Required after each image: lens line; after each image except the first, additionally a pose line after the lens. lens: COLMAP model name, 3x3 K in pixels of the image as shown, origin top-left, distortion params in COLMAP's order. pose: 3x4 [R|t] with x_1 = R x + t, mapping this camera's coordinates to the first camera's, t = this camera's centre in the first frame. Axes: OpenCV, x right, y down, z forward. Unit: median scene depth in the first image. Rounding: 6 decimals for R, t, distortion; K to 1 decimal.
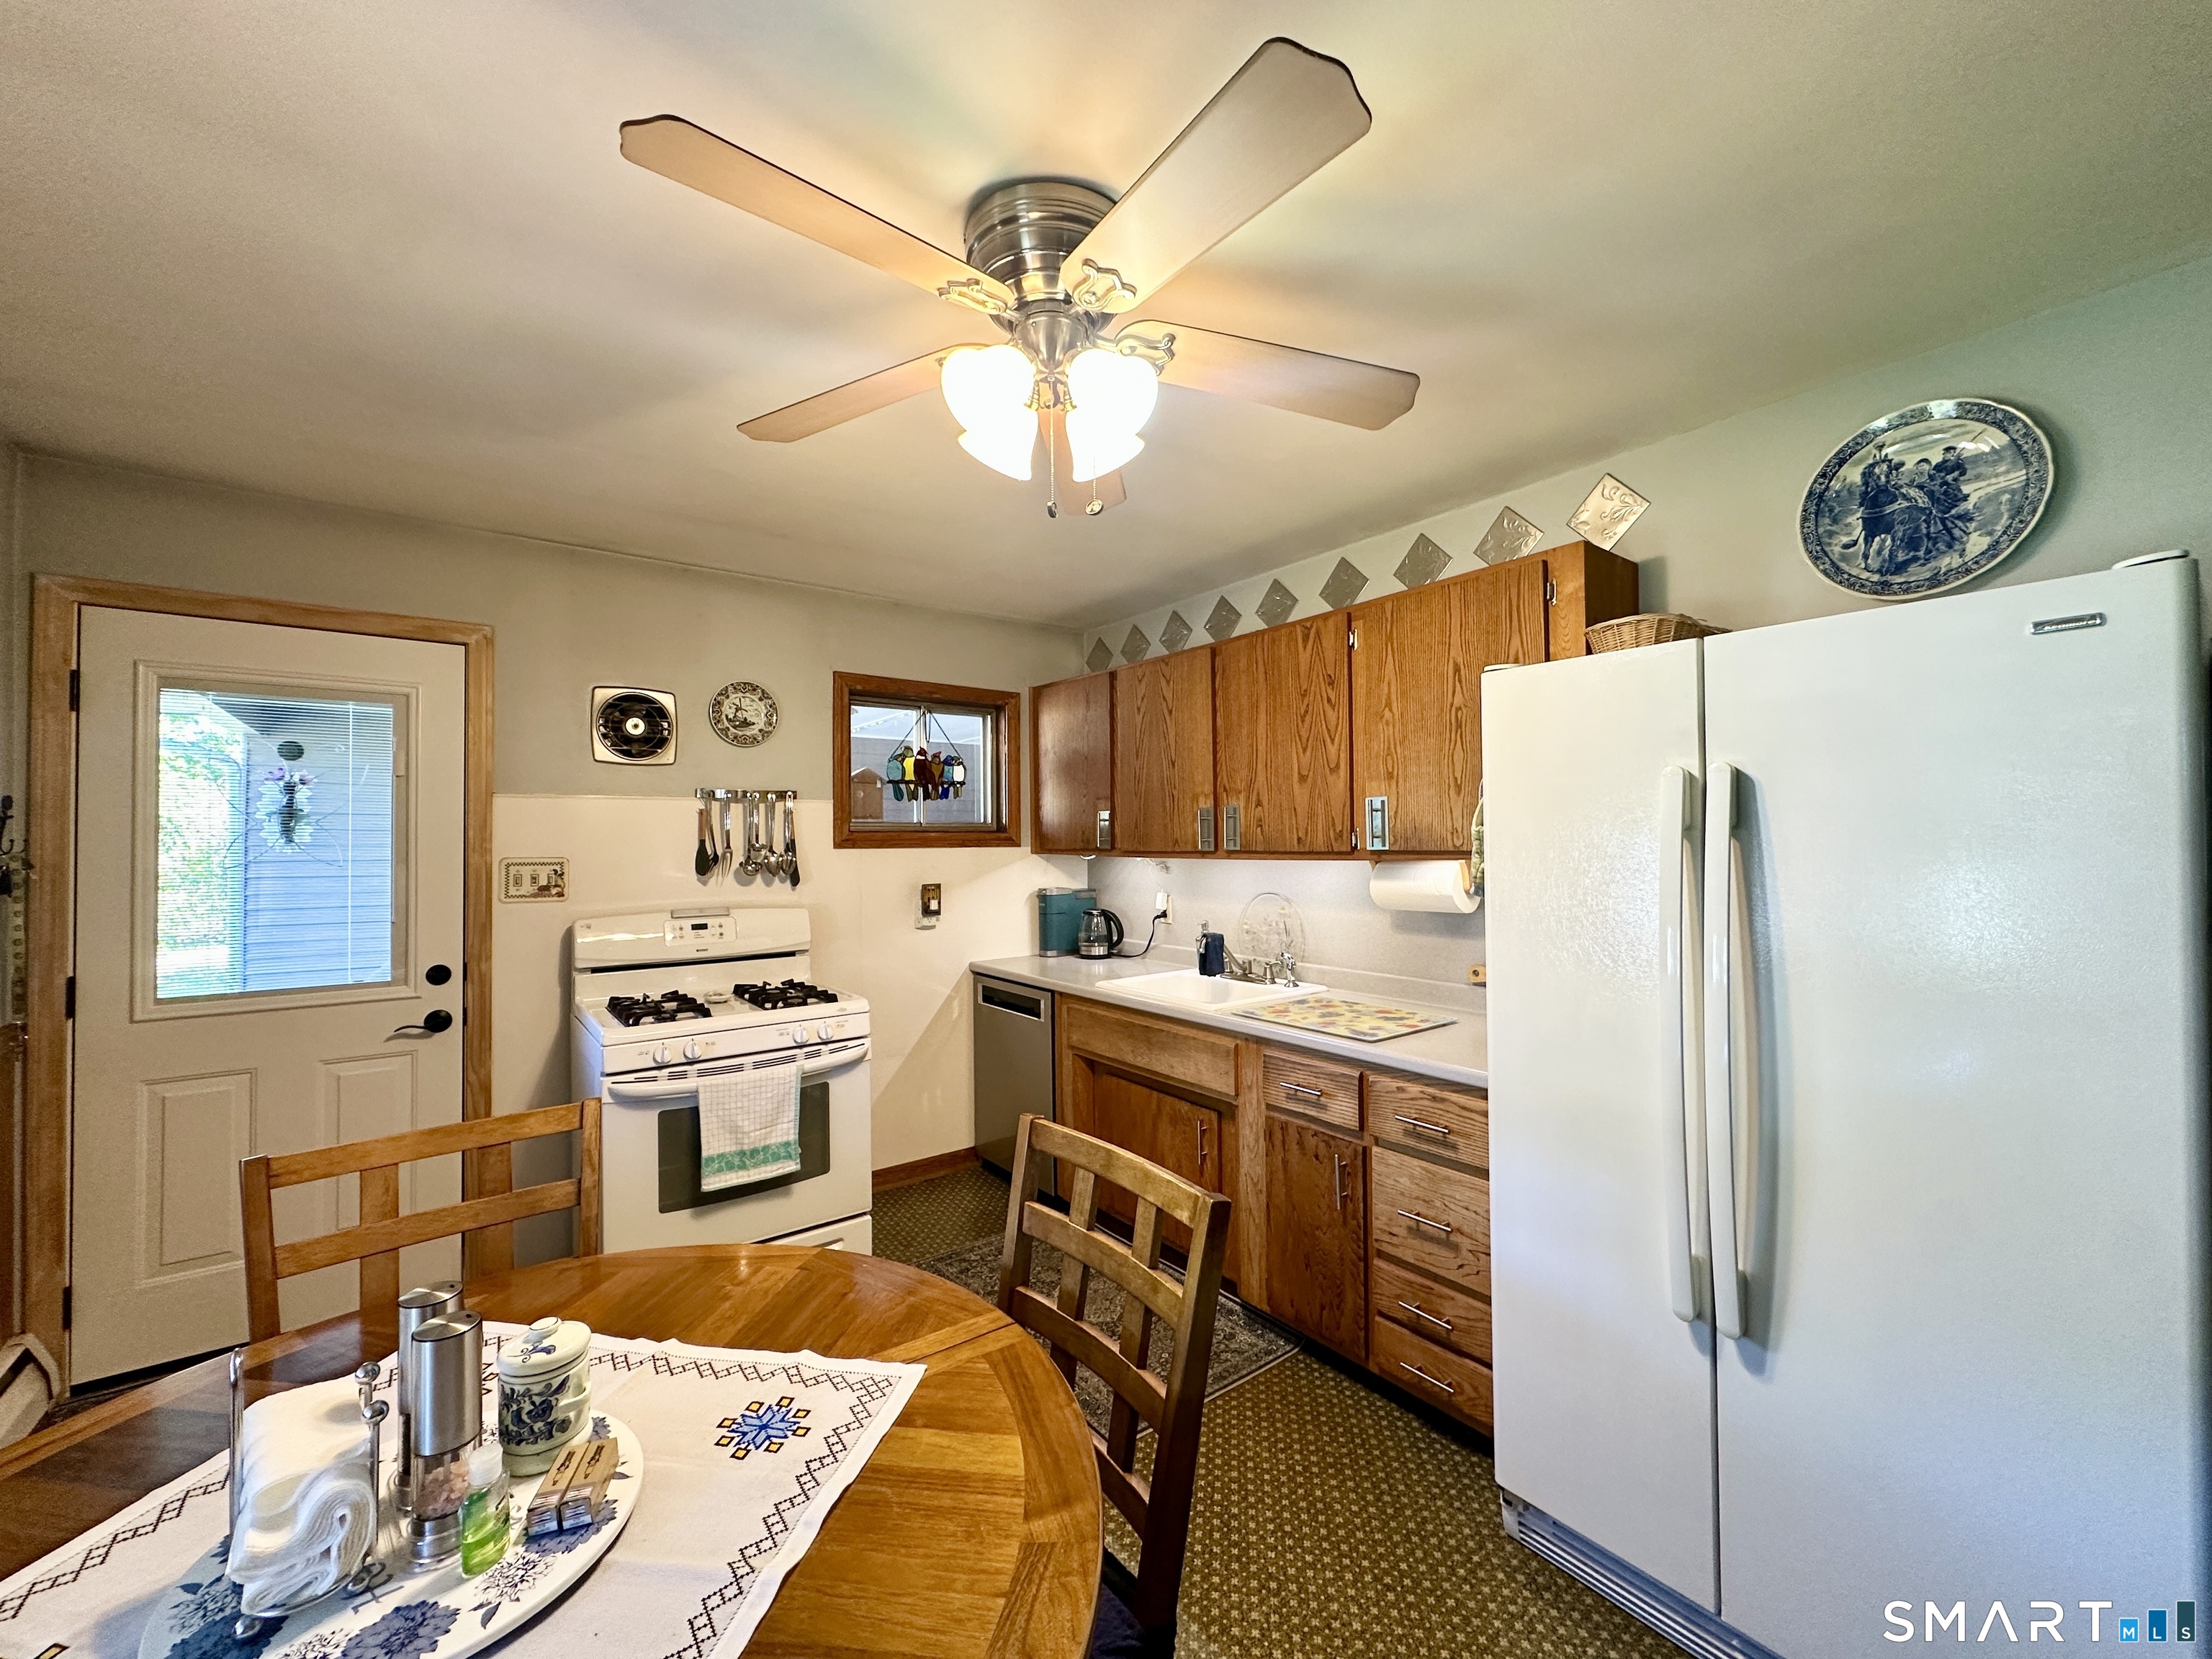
lens RADIAL K [[886.5, 0, 1112.8], [0, 886.5, 829.8], [0, 0, 1]] dist [0.003050, -0.000290]
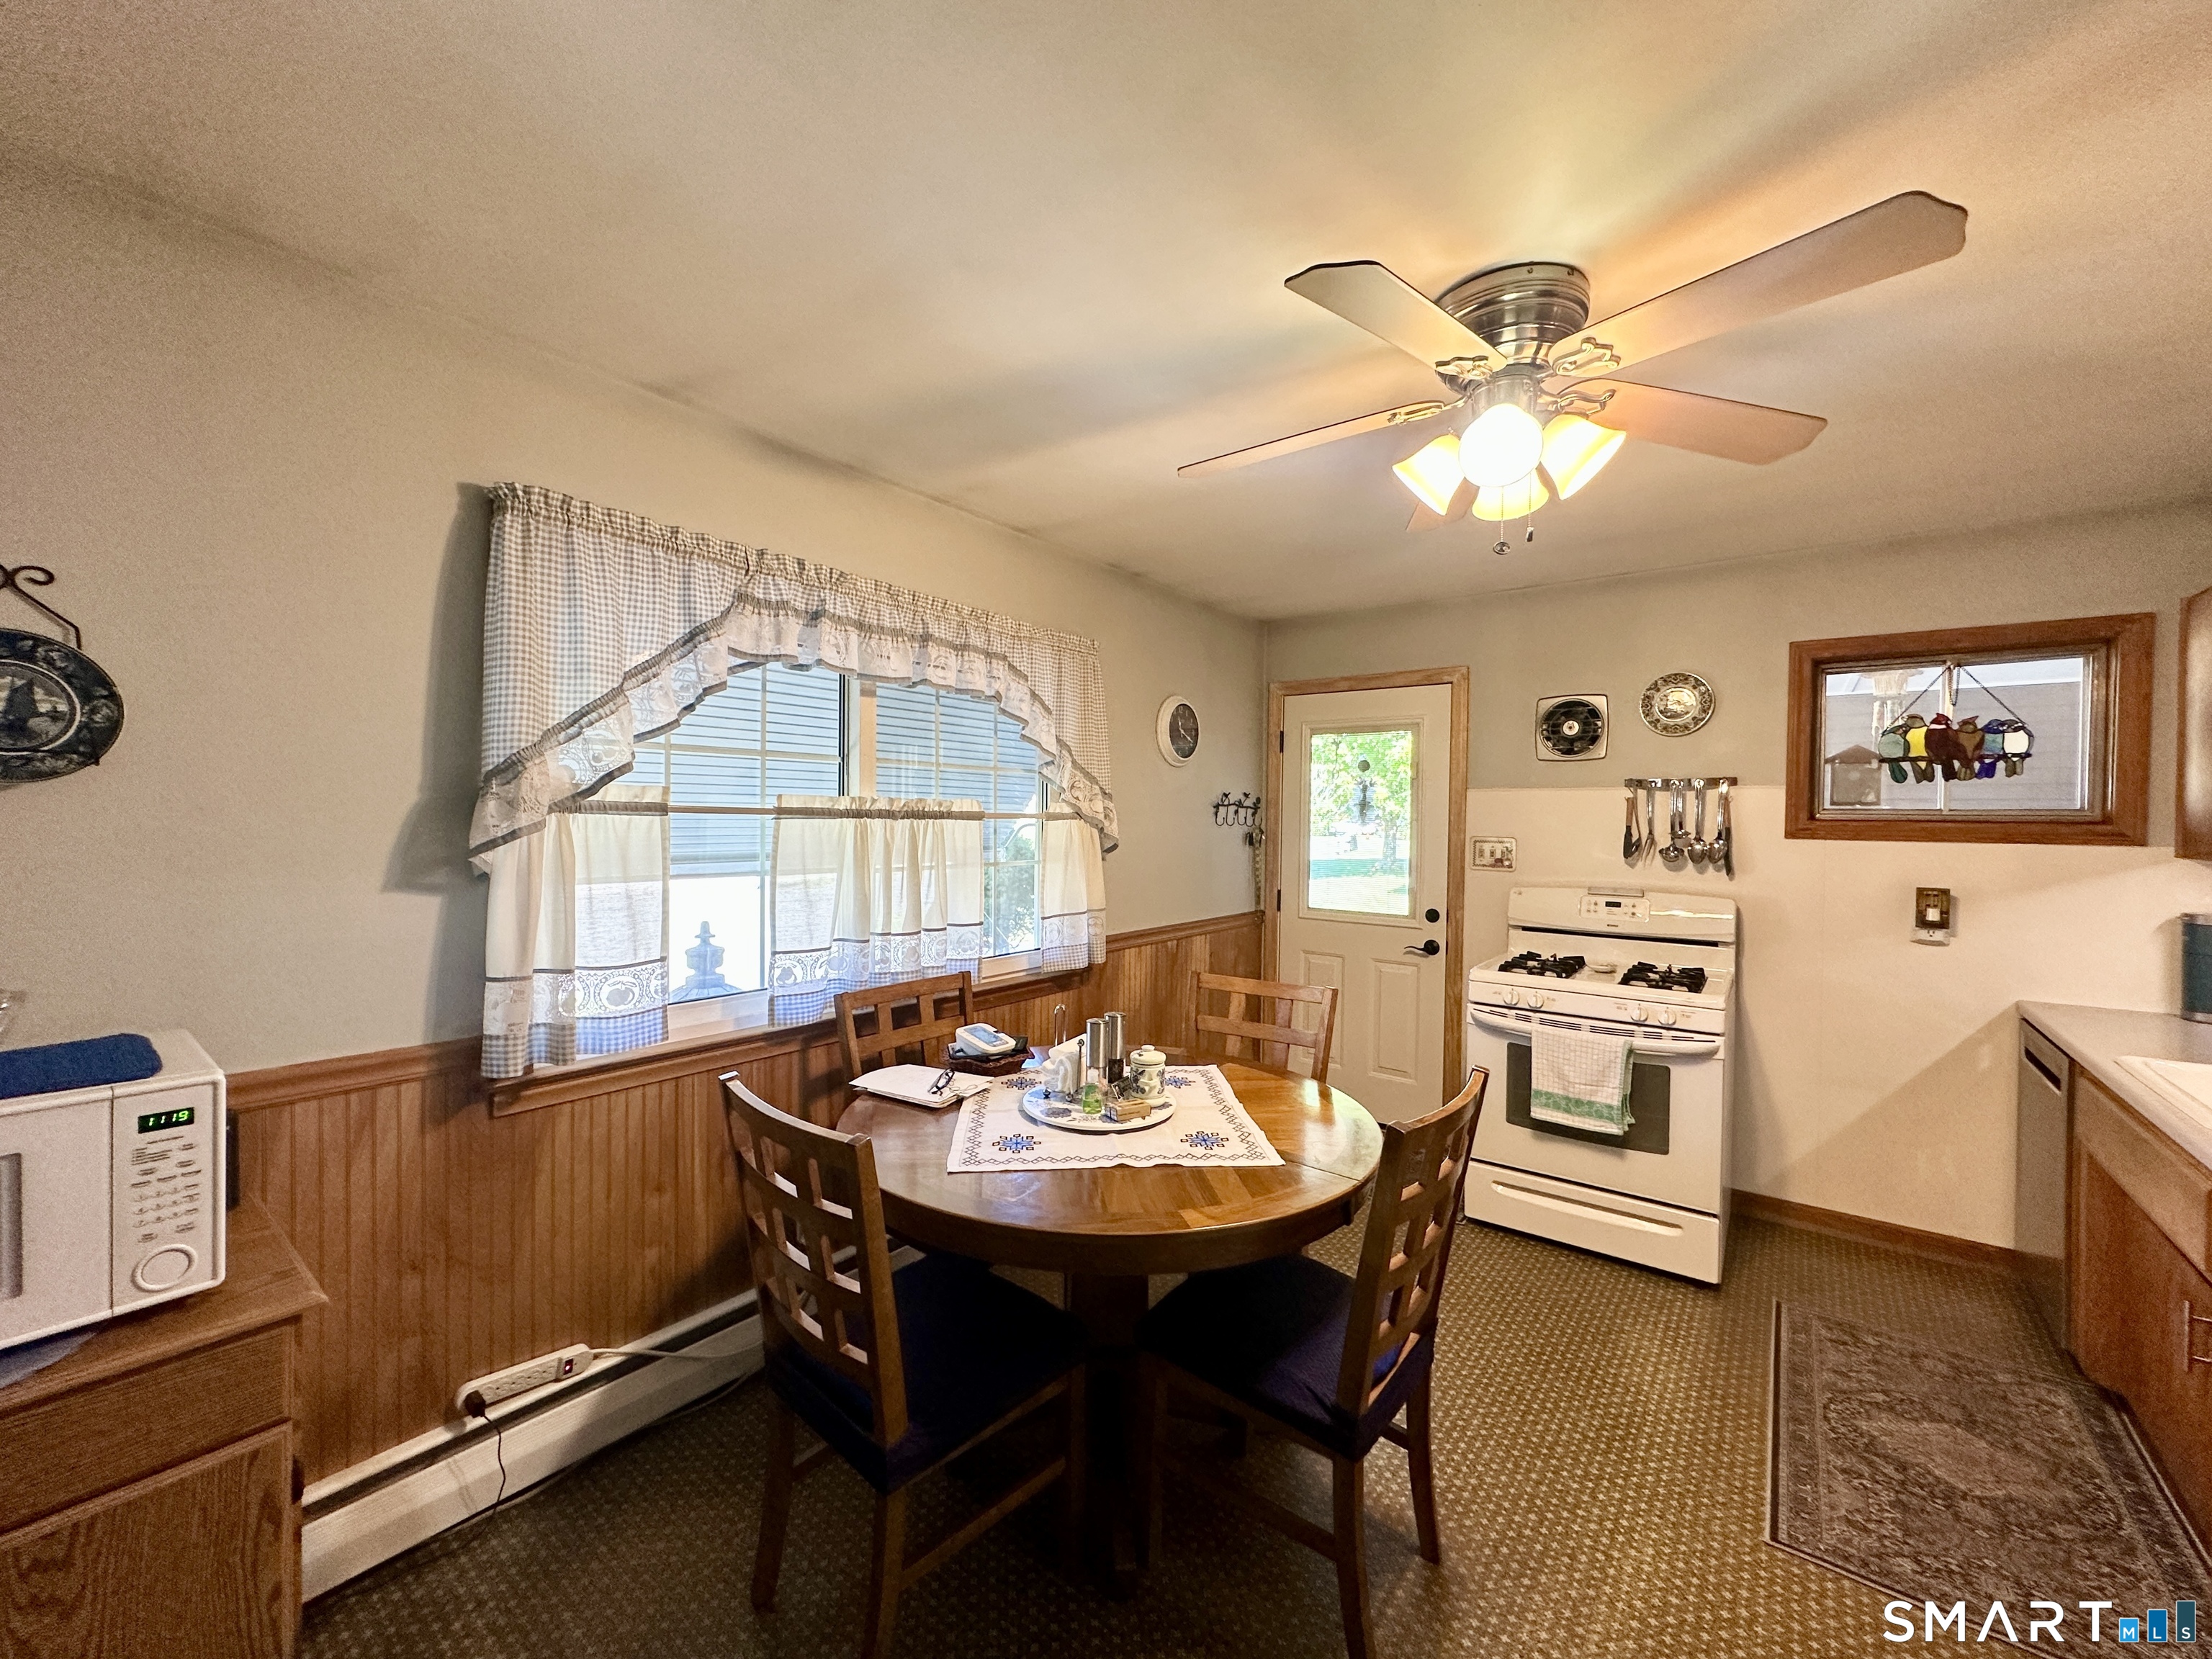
lens RADIAL K [[886.5, 0, 1101.1], [0, 886.5, 825.1], [0, 0, 1]] dist [0.003050, -0.000290]
pose [[0.251166, 0.020784, -0.967721, 0.462375], [-0.002960, 0.999781, 0.020704, -0.011115], [0.967940, -0.002336, 0.251172, 0.108390]]
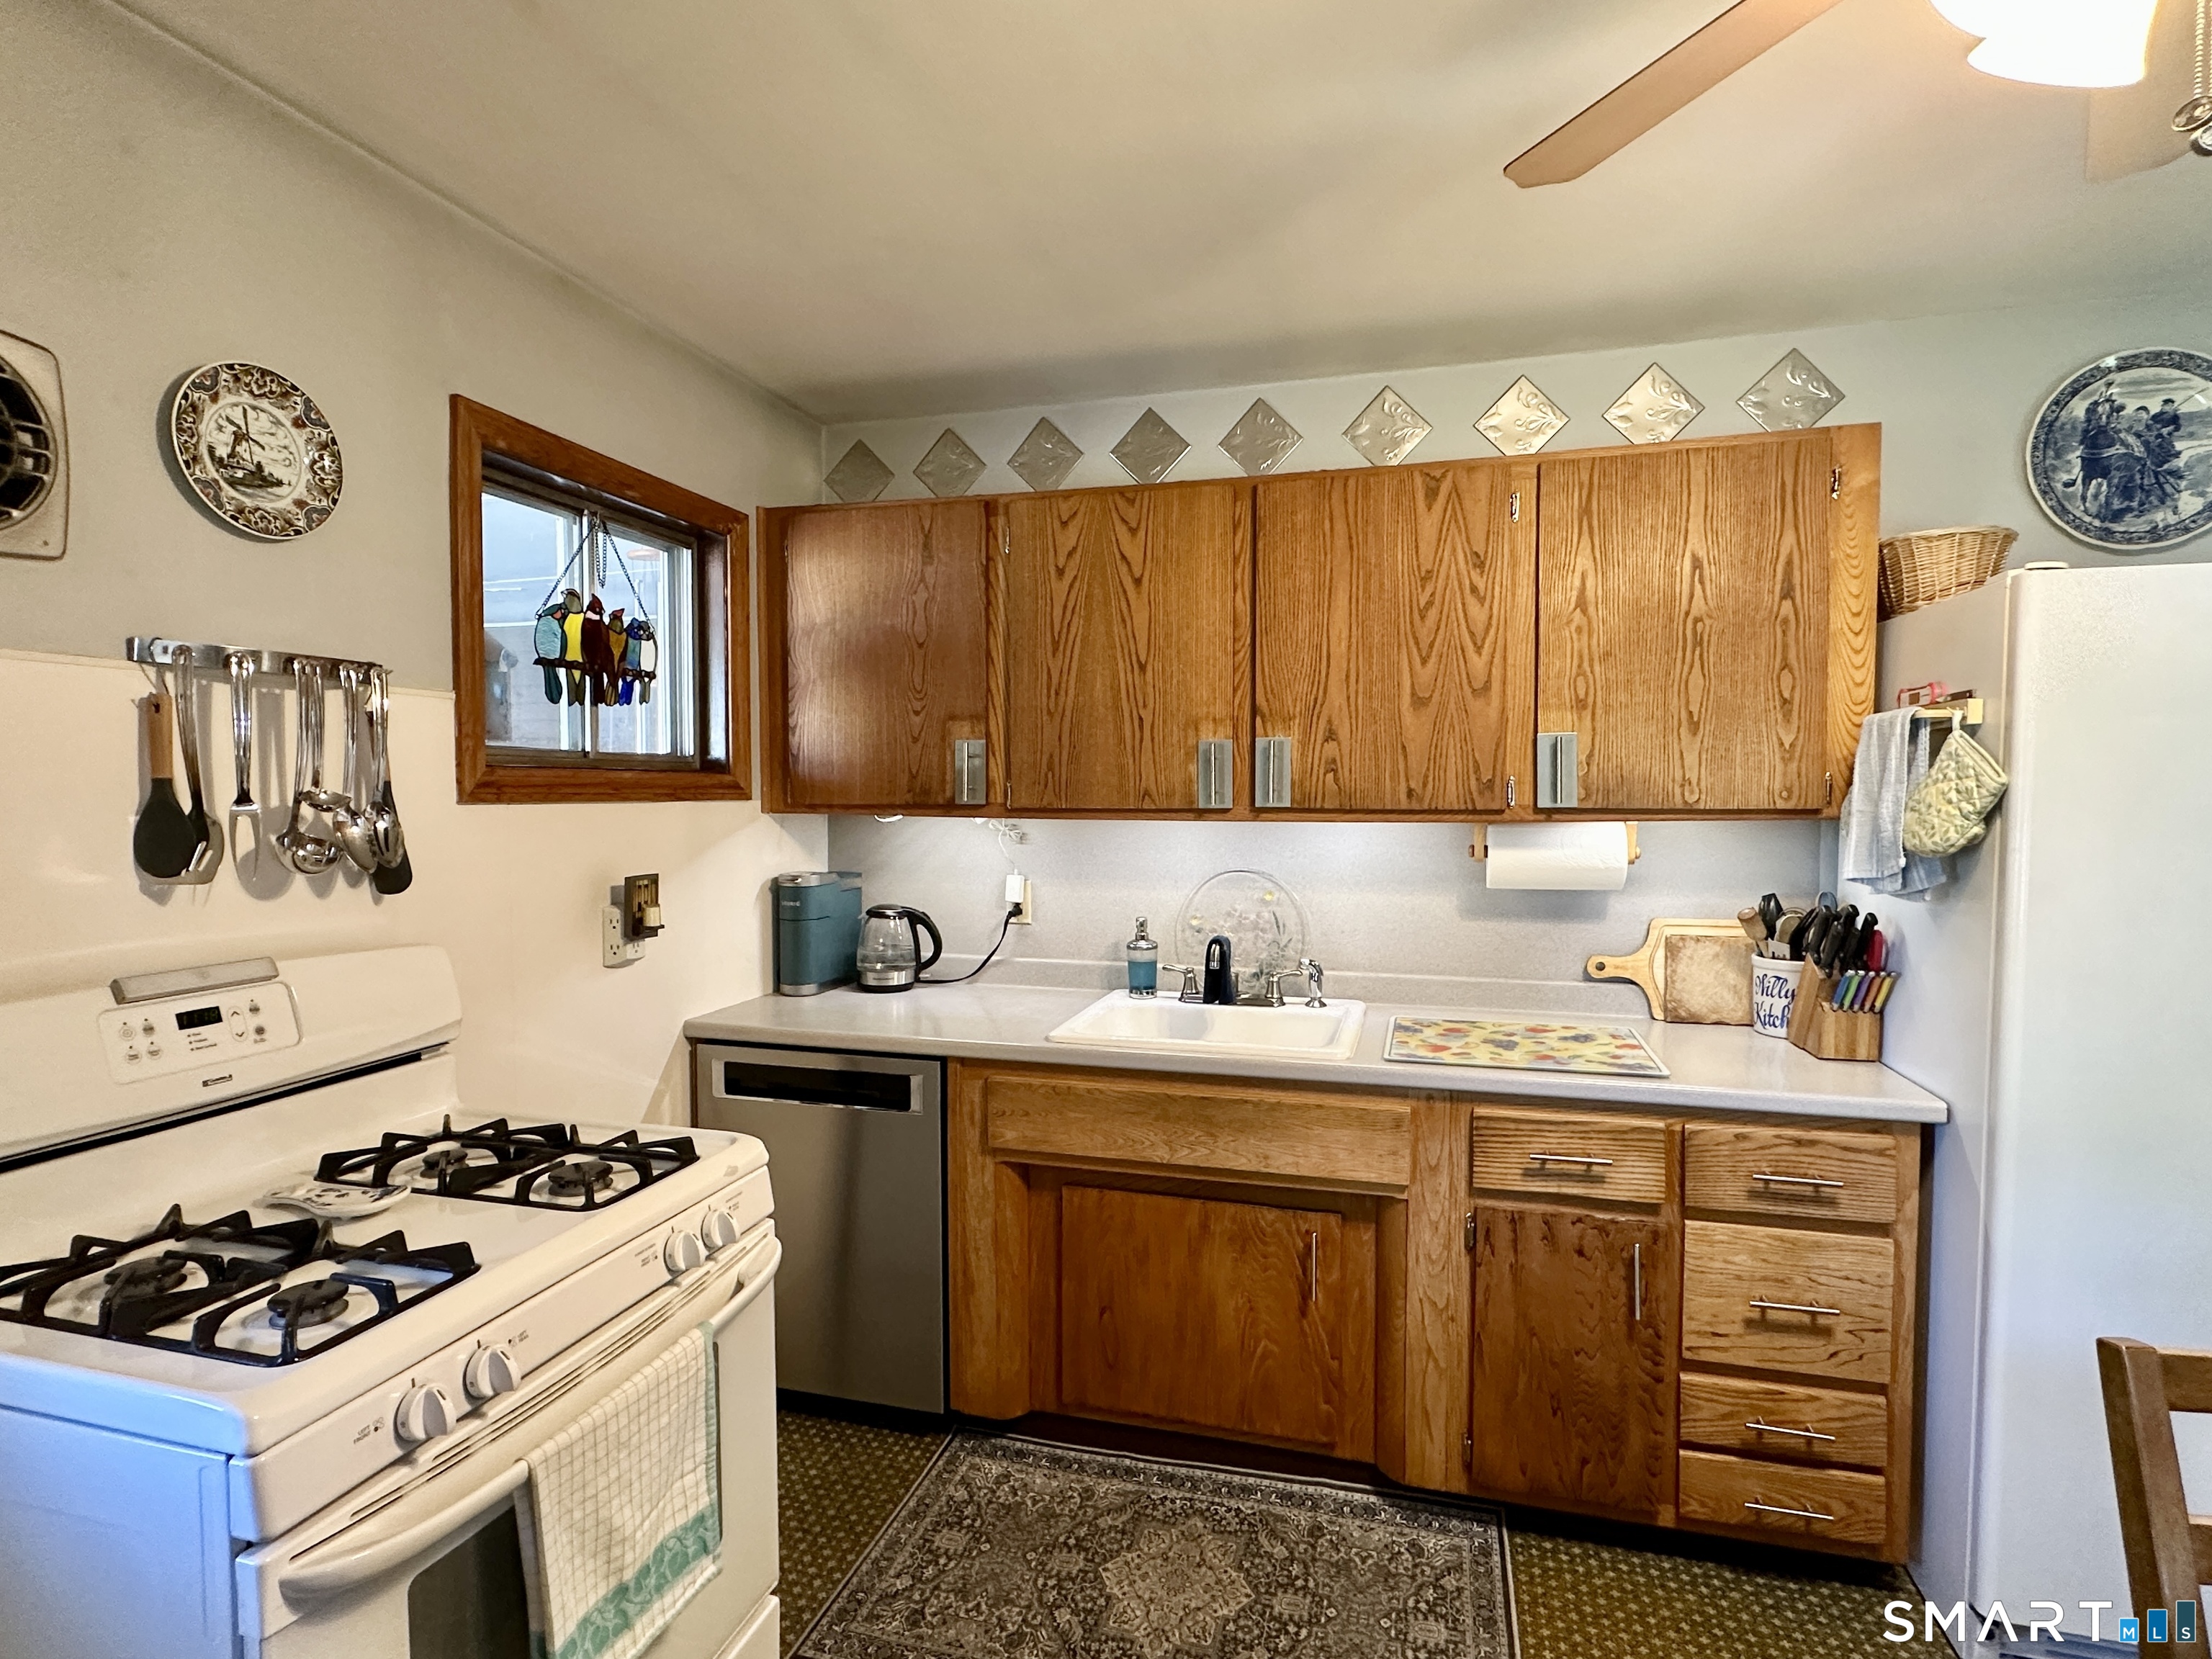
lens RADIAL K [[1114.4, 0, 1111.0], [0, 1114.4, 832.6], [0, 0, 1]] dist [-0.000774, 0.001007]
pose [[0.798616, -0.014164, 0.601674, -0.460350], [-0.014745, 0.998963, 0.043087, 0.008286], [-0.601660, -0.043282, 0.797579, 0.430676]]
